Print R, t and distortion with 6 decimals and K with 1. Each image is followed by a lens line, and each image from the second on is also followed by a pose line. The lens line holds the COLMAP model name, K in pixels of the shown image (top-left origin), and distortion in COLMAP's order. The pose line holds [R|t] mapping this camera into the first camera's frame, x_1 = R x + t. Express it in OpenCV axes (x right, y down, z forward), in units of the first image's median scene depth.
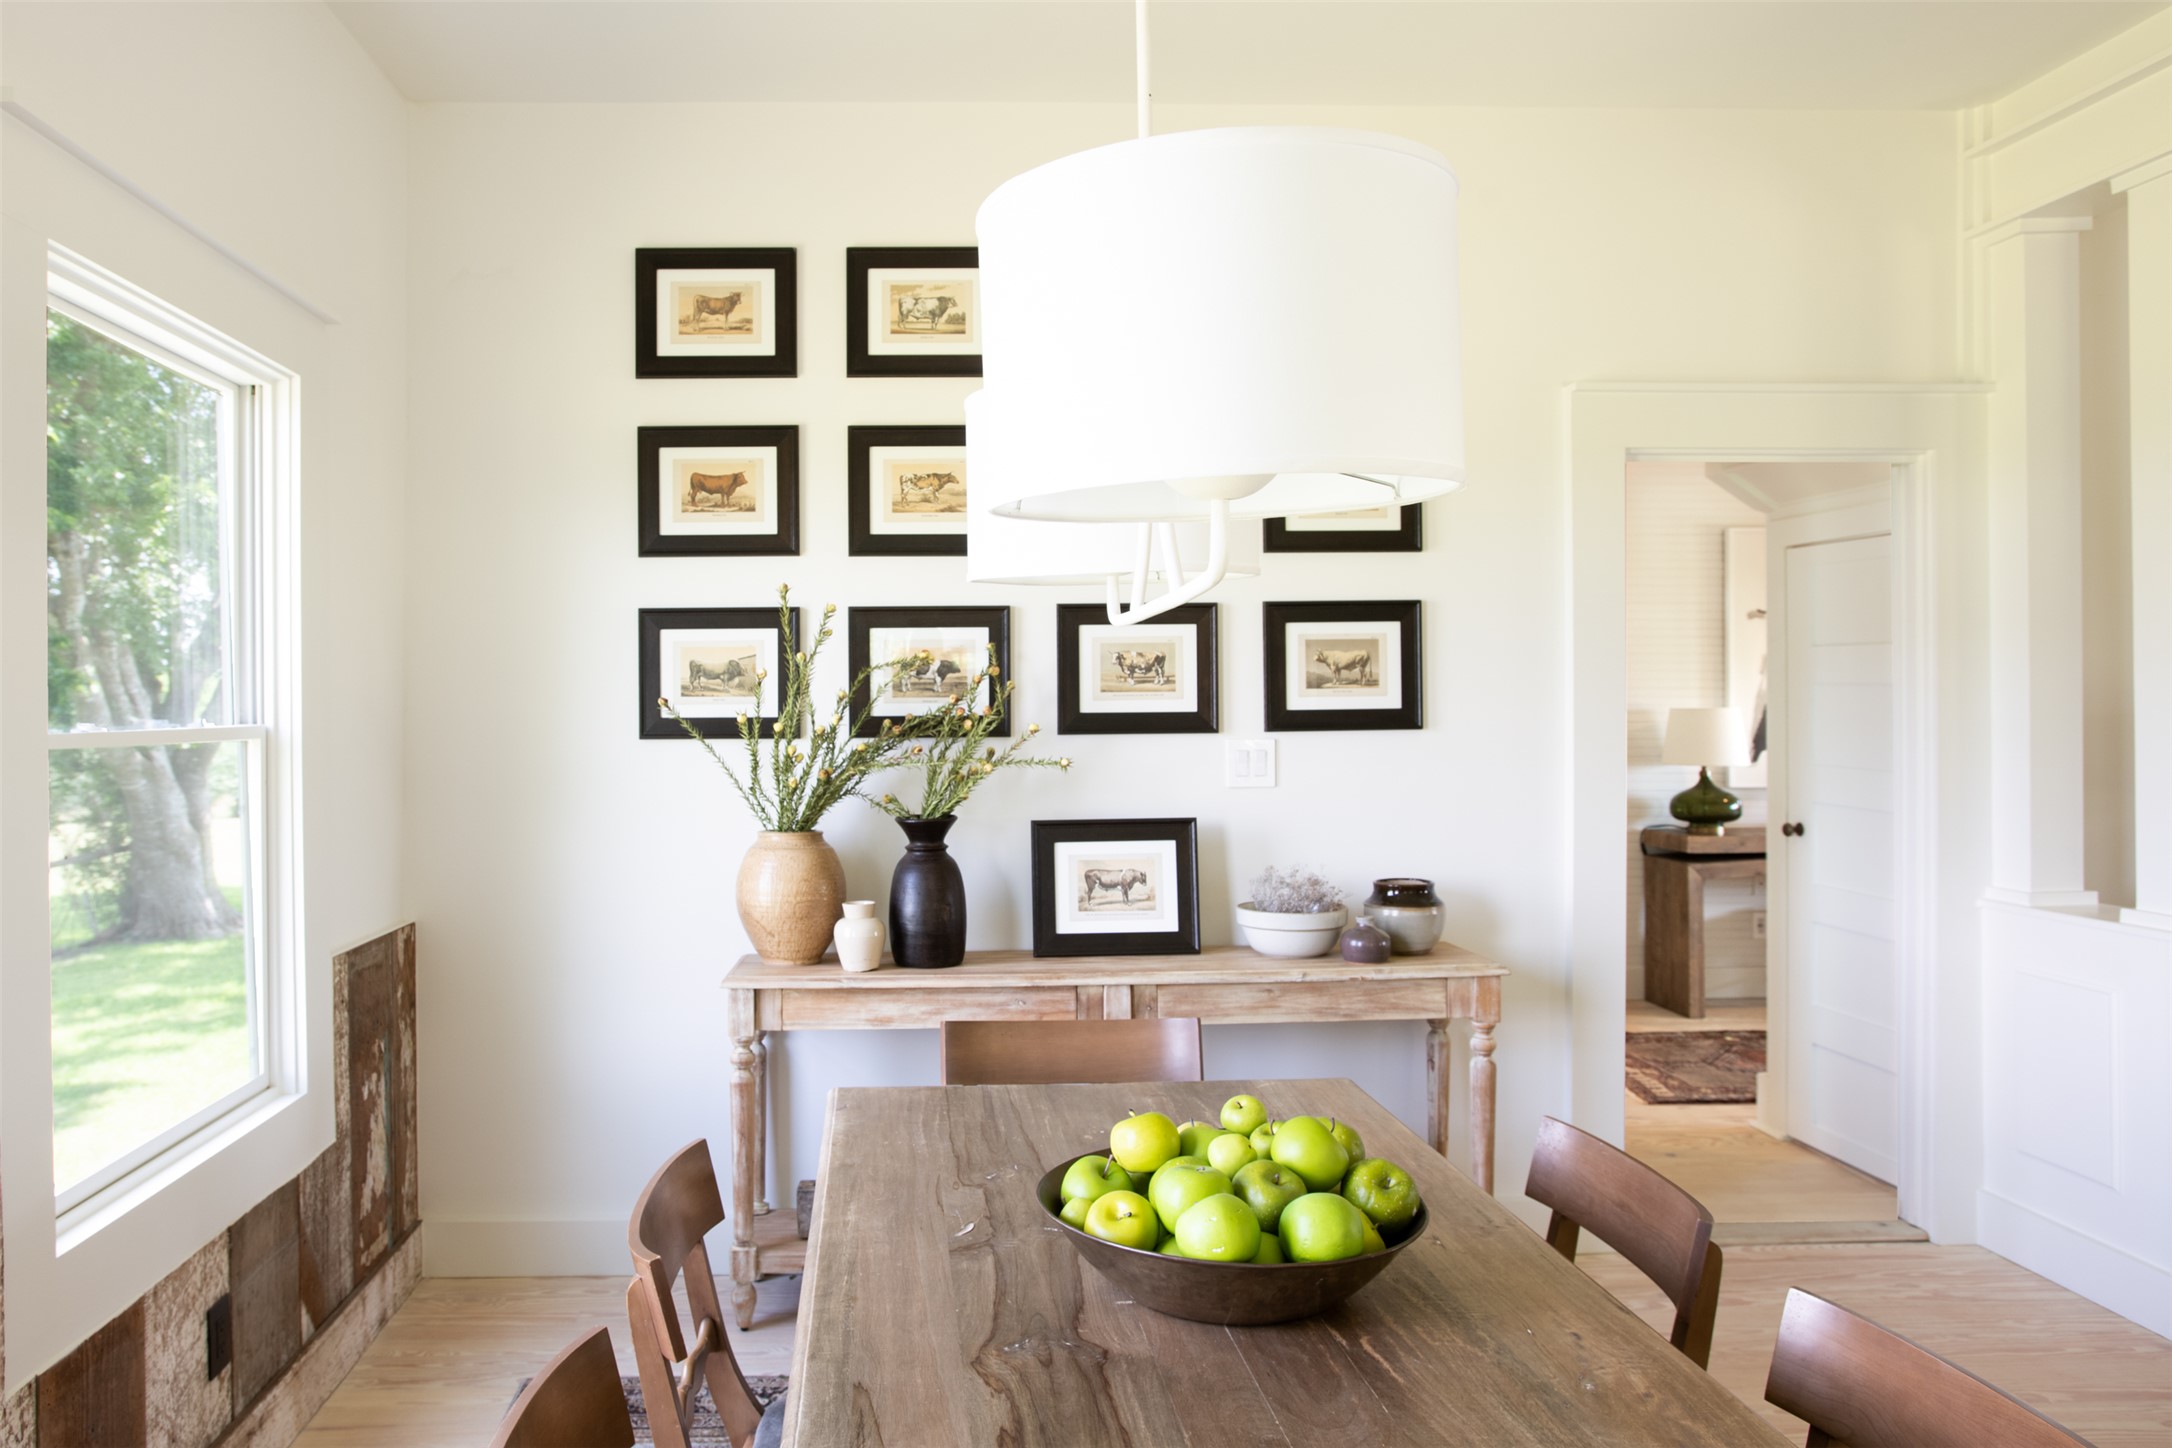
lens RADIAL K [[1423.8, 0, 1086.0], [0, 1423.8, 724.0], [0, 0, 1]] dist [-0.061705, -0.000452]
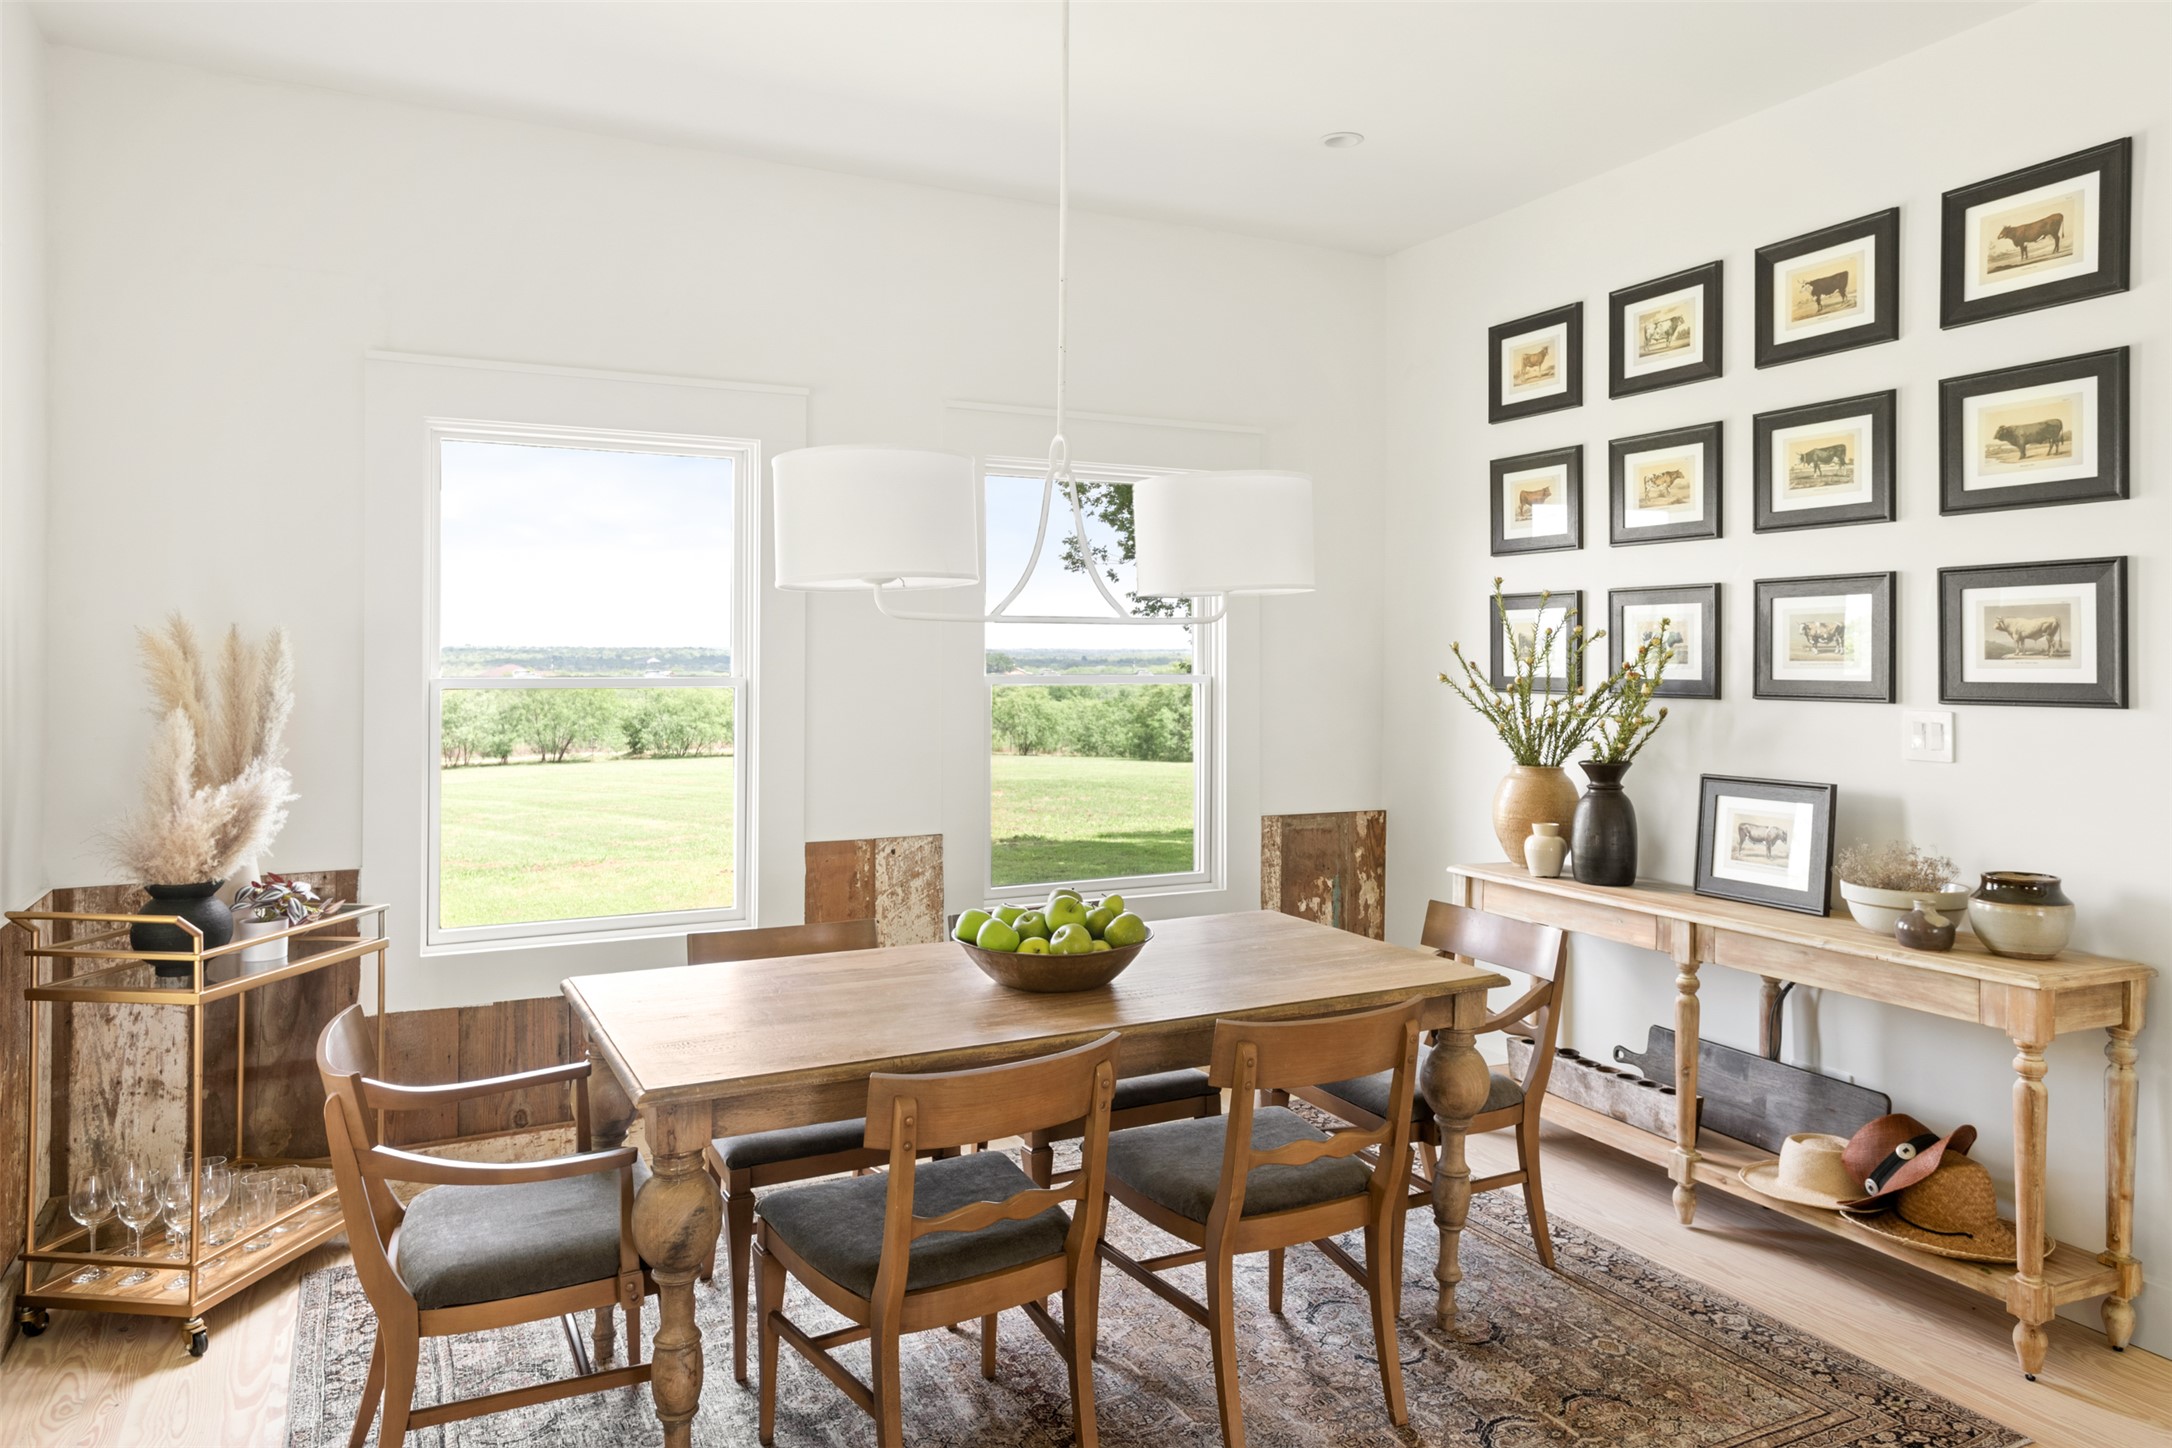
lens RADIAL K [[1414.6, 0, 1085.9], [0, 1414.6, 682.8], [0, 0, 1]] dist [0.001157, 0.178958]
pose [[0.433251, 0.025946, -0.900900, 0.750798], [-0.021353, 0.999600, 0.018520, -0.014658], [0.901021, 0.011214, 0.433632, 0.064365]]
